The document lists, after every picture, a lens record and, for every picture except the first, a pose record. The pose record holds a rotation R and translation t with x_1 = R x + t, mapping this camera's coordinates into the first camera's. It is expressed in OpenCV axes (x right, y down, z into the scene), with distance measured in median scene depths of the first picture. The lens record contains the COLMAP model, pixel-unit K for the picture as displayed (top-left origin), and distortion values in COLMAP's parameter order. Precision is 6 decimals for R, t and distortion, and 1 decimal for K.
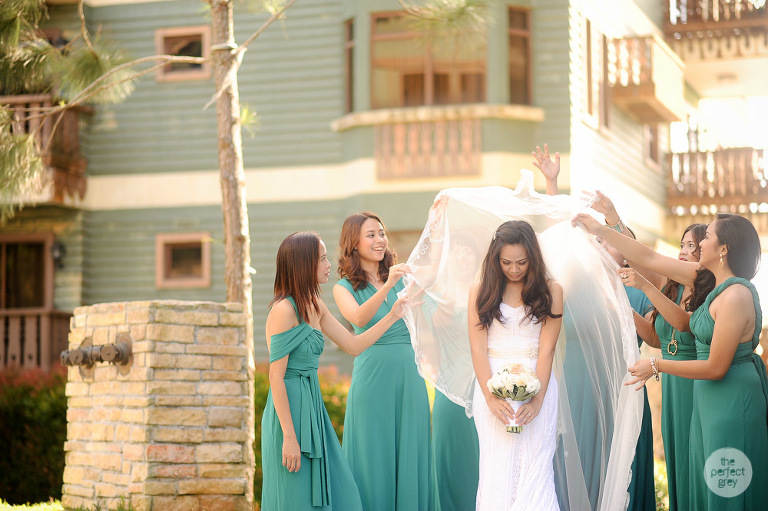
lens RADIAL K [[1788.2, 0, 382.0], [0, 1788.2, 273.6], [0, 0, 1]] dist [0.115900, 0.000000]
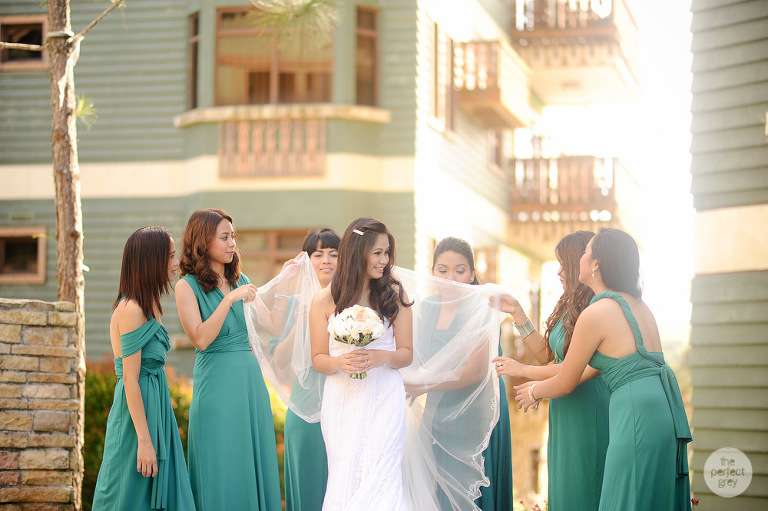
lens RADIAL K [[1788.2, 0, 382.8], [0, 1788.2, 263.3], [0, 0, 1]] dist [0.115900, 0.000000]
pose [[0.995871, 0.021046, 0.088303, 0.000582], [-0.020514, 0.999766, -0.006924, -0.000393], [-0.088428, 0.005084, 0.996070, 0.012417]]
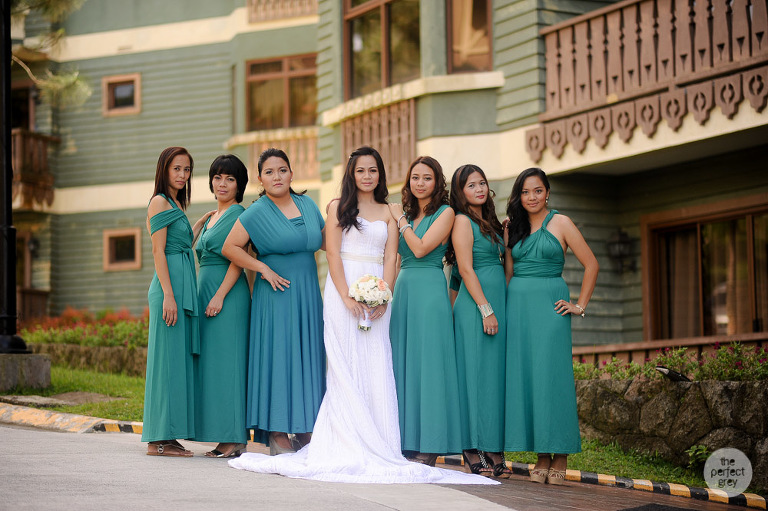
lens RADIAL K [[1788.2, 0, 381.6], [0, 1788.2, 257.8], [0, 0, 1]] dist [0.115900, 0.000000]
pose [[0.991421, -0.022651, -0.128727, 0.267135], [0.020174, 0.999586, -0.020511, 0.031998], [0.129138, 0.017738, 0.991468, -0.318403]]
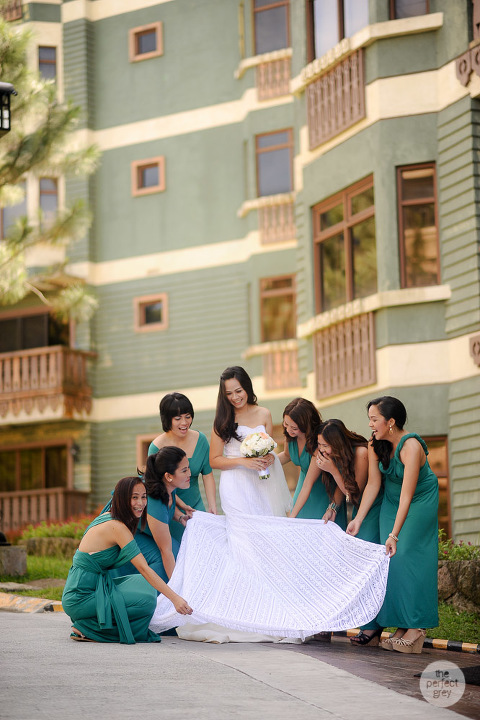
lens RADIAL K [[1676.4, 0, 257.7], [0, 1676.4, 370.1], [0, 0, 1]] dist [0.115900, 0.000000]
pose [[0.971864, -0.055291, -0.228961, 0.308734], [0.038992, 0.996412, -0.075113, 0.033935], [0.232293, 0.064071, 0.970533, -0.342429]]
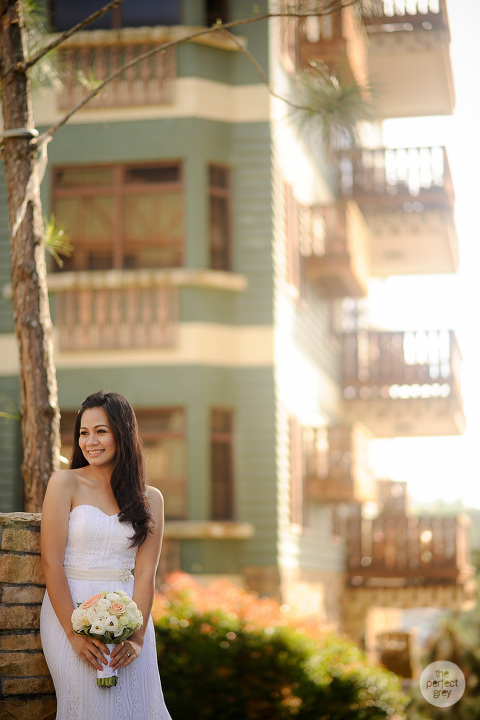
lens RADIAL K [[1676.4, 0, 243.3], [0, 1676.4, 393.9], [0, 0, 1]] dist [0.115900, 0.000000]
pose [[0.986049, 0.009638, 0.166175, -0.051055], [-0.003585, 0.999320, -0.036686, -0.001567], [-0.166415, 0.035578, 0.985414, 0.163582]]
